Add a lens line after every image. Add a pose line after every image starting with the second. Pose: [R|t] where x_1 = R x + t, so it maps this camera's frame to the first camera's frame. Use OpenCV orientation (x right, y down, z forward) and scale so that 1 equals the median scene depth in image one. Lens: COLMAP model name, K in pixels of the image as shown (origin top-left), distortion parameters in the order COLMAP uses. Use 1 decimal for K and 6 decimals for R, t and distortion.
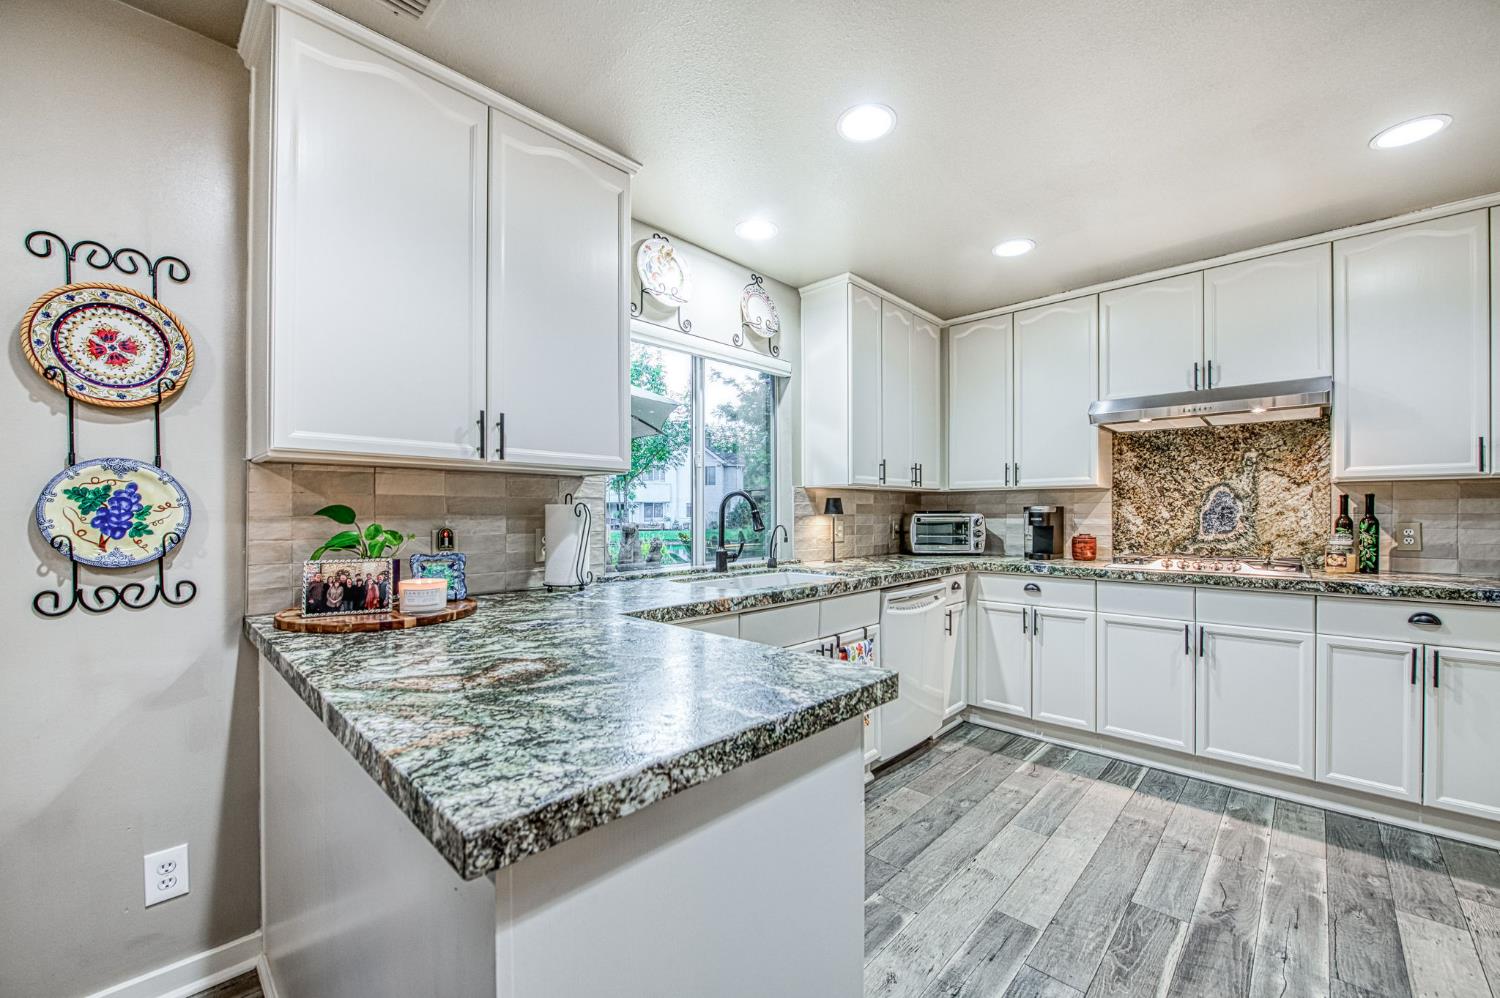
lens RADIAL K [[604.5, 0, 749.1], [0, 604.5, 508.7], [0, 0, 1]] dist [0.000237, -0.005198]
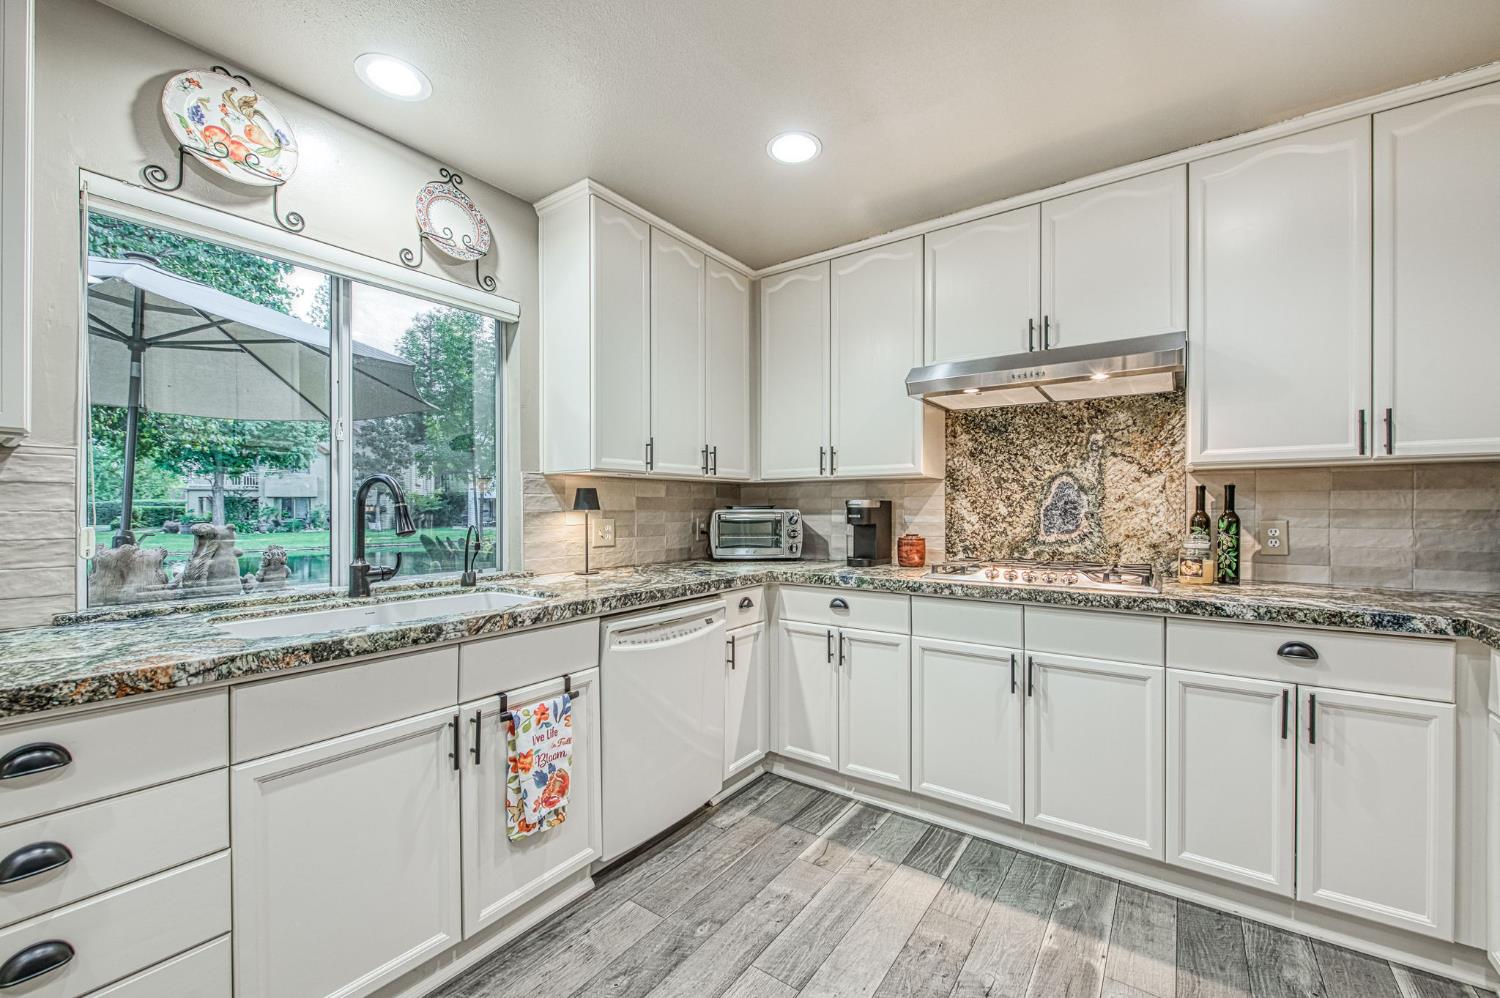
lens RADIAL K [[604.5, 0, 735.9], [0, 604.5, 504.9], [0, 0, 1]] dist [0.000237, -0.005198]
pose [[0.992504, 0.001123, 0.122207, 0.271785], [-0.001146, 0.999999, 0.000123, 0.003053], [-0.122207, -0.000262, 0.992505, 0.272707]]
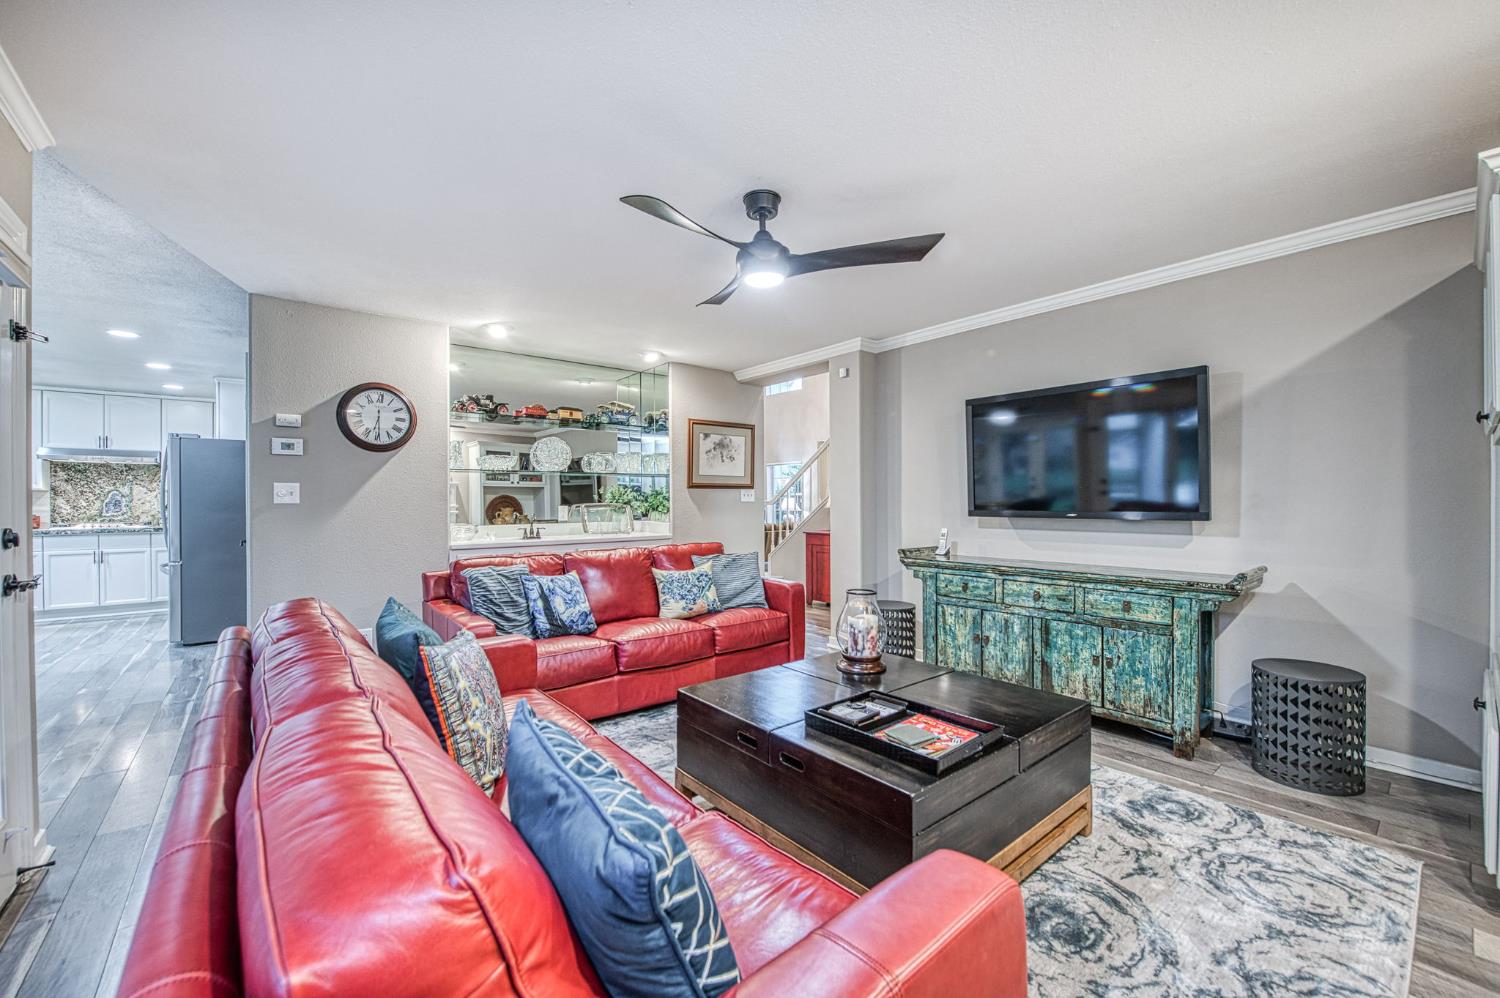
lens RADIAL K [[604.5, 0, 754.7], [0, 604.5, 503.2], [0, 0, 1]] dist [0.000237, -0.005198]
pose [[0.132511, -0.006947, 0.991157, -1.202707], [-0.003028, 0.999968, 0.007414, -0.017612], [-0.991177, -0.003983, 0.132486, -1.788697]]
